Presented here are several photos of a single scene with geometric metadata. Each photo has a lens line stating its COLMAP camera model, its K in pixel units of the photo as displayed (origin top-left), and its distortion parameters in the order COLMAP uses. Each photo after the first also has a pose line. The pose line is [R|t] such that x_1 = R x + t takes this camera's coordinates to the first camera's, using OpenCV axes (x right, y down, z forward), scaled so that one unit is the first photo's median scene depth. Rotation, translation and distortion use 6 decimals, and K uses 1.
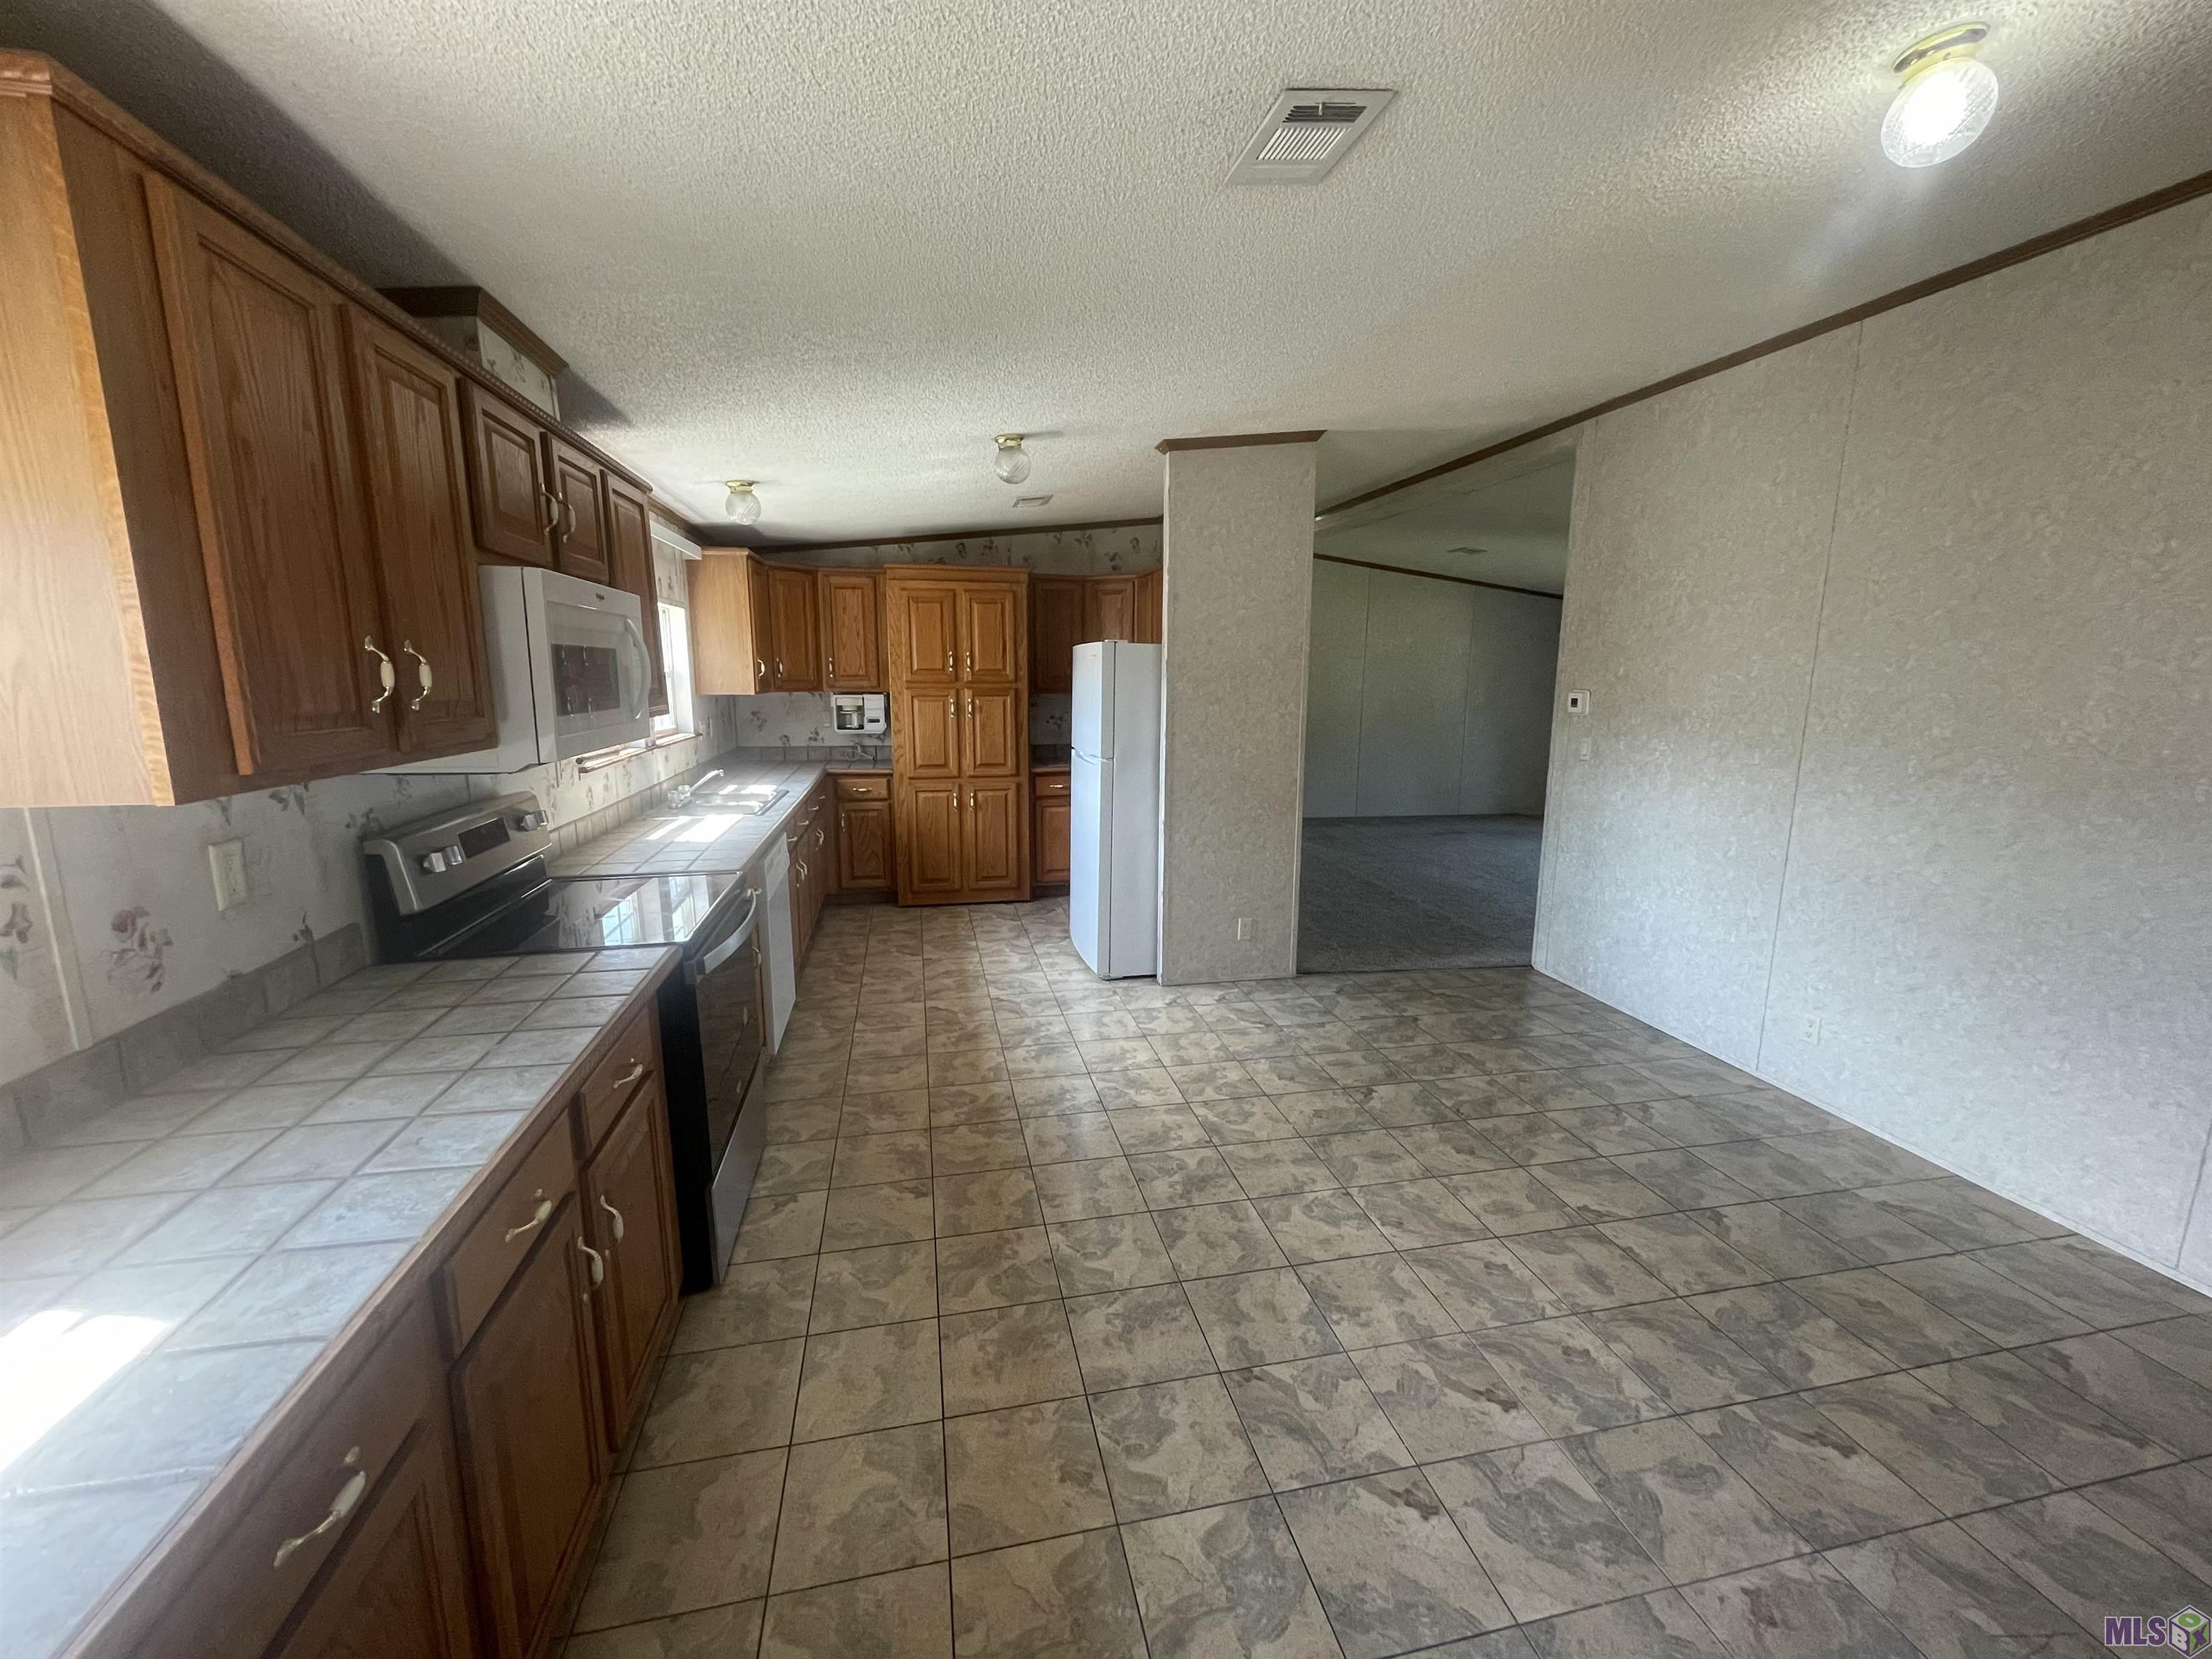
lens RADIAL K [[892.4, 0, 1103.2], [0, 892.4, 829.2], [0, 0, 1]] dist [-0.002493, -0.000244]
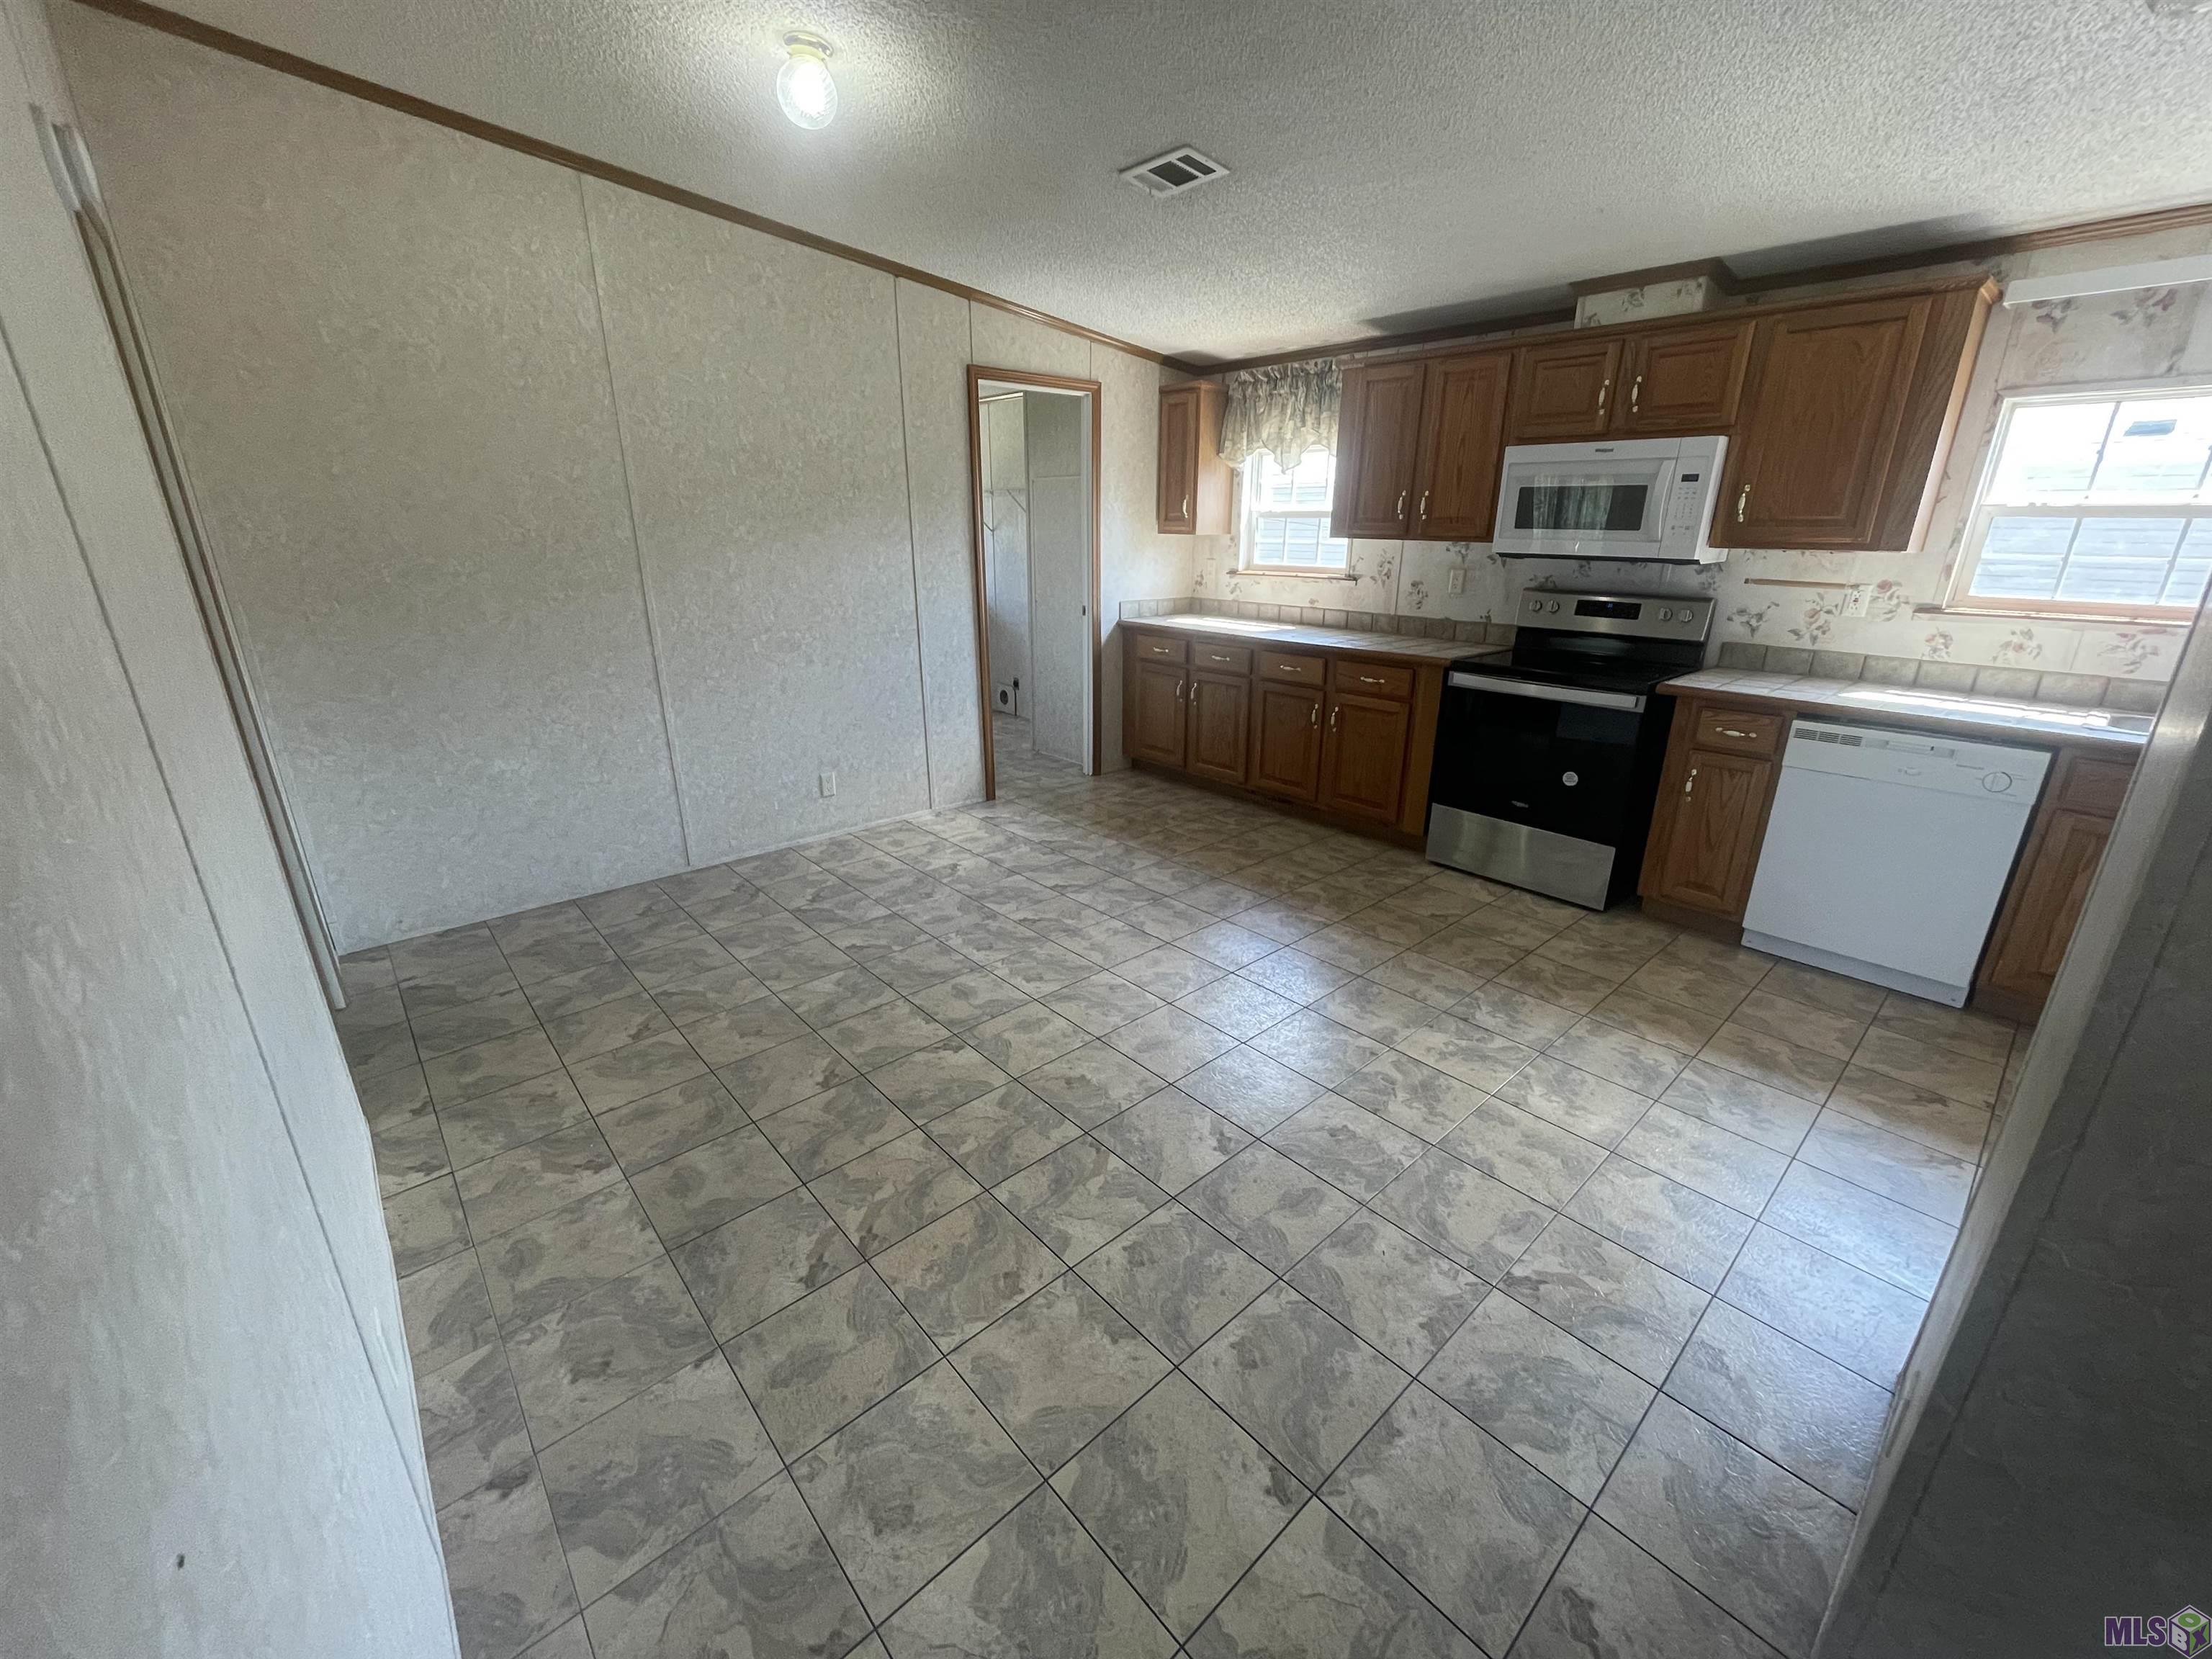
lens RADIAL K [[892.4, 0, 1106.3], [0, 892.4, 828.6], [0, 0, 1]] dist [-0.002493, -0.000244]
pose [[-0.868416, 0.154314, -0.471211, 0.837119], [-0.095412, 0.880570, 0.464212, -0.274434], [0.486569, 0.448088, -0.749978, 1.738544]]
